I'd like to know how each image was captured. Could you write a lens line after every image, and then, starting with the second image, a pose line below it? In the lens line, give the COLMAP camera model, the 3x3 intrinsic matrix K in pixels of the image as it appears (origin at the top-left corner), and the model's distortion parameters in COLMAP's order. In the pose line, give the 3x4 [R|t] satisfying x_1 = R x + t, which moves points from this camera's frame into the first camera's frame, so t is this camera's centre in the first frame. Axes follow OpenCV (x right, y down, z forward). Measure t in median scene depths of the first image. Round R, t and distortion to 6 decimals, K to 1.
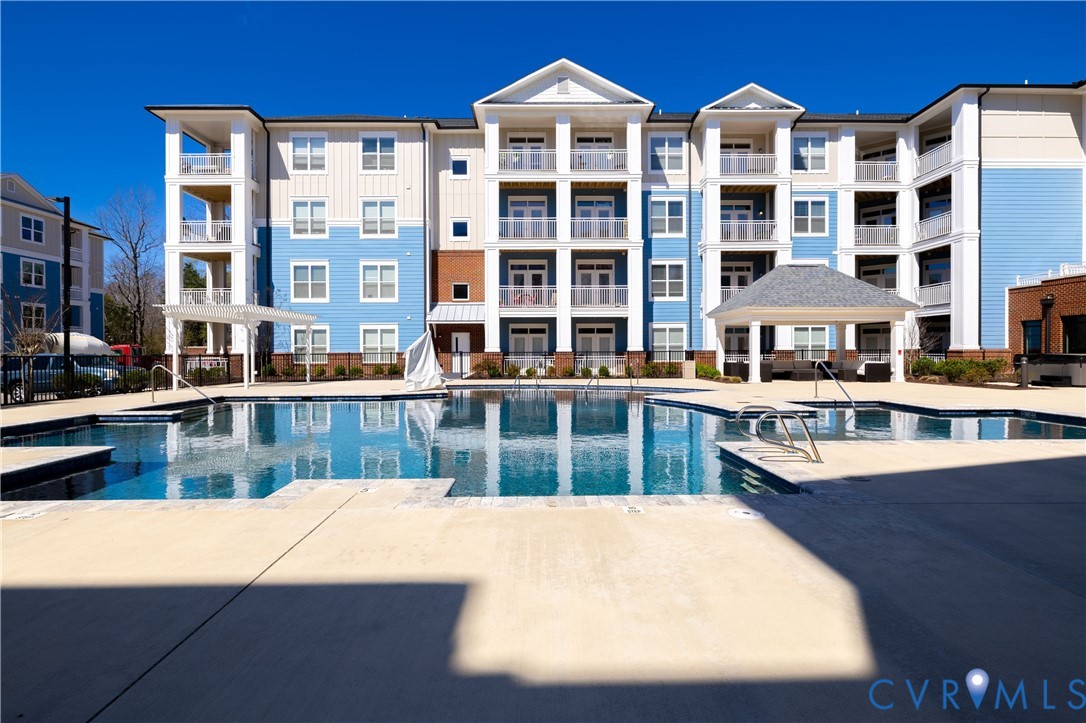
lens RADIAL K [[526.4, 0, 534.8], [0, 526.4, 354.7], [0, 0, 1]] dist [-0.002452, 0.001280]
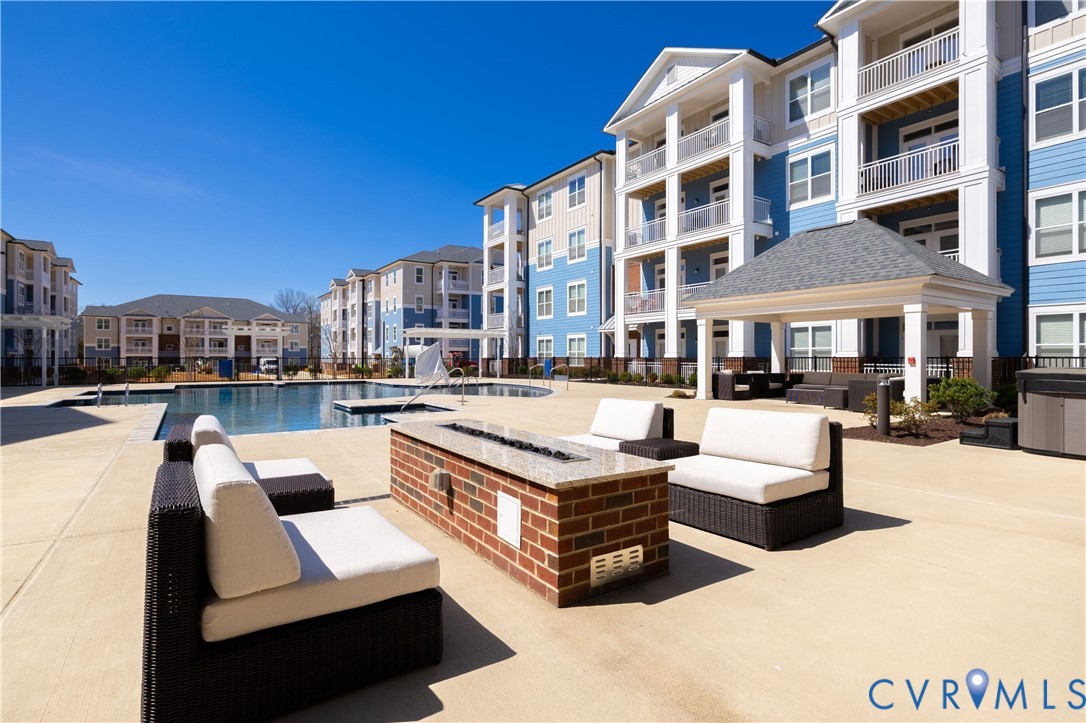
lens RADIAL K [[526.4, 0, 534.8], [0, 526.4, 354.7], [0, 0, 1]] dist [-0.002452, 0.001280]
pose [[0.546611, 0.001139, -0.837386, 0.663909], [-0.005400, 0.999983, -0.002165, -0.007342], [0.837370, 0.005705, 0.546607, 0.267204]]
